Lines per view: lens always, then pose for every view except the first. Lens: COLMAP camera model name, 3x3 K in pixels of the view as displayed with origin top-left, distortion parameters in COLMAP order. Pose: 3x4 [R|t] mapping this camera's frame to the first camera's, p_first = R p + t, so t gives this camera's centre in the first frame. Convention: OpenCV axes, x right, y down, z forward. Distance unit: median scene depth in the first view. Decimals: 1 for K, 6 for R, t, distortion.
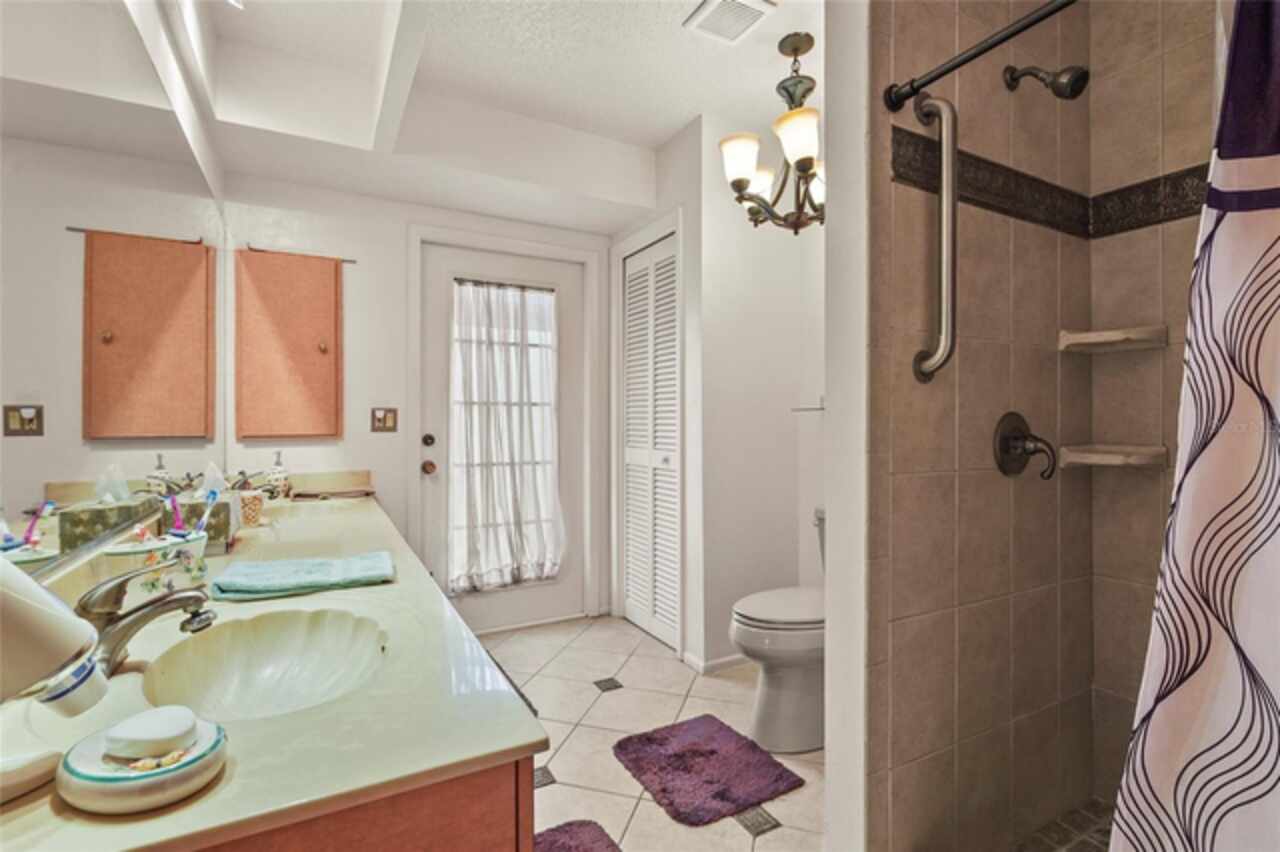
lens RADIAL K [[584.3, 0, 635.7], [0, 584.3, 422.0], [0, 0, 1]] dist [-0.002908, 0.000576]
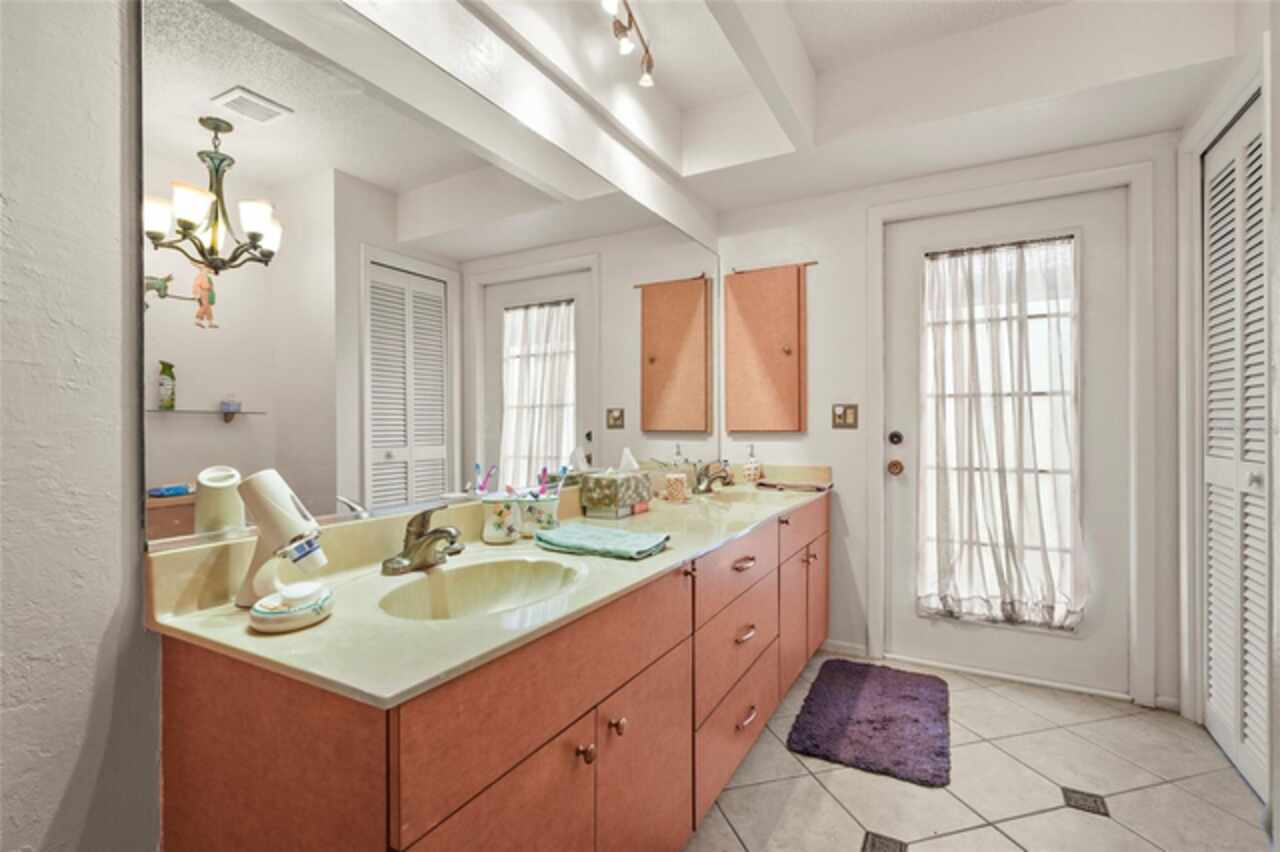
lens RADIAL K [[584.3, 0, 638.2], [0, 584.3, 428.6], [0, 0, 1]] dist [-0.002908, 0.000576]
pose [[0.538777, 0.006473, -0.842423, 0.200371], [0.002059, 0.999957, 0.008999, 0.007033], [0.842446, -0.006583, 0.538741, 0.165019]]
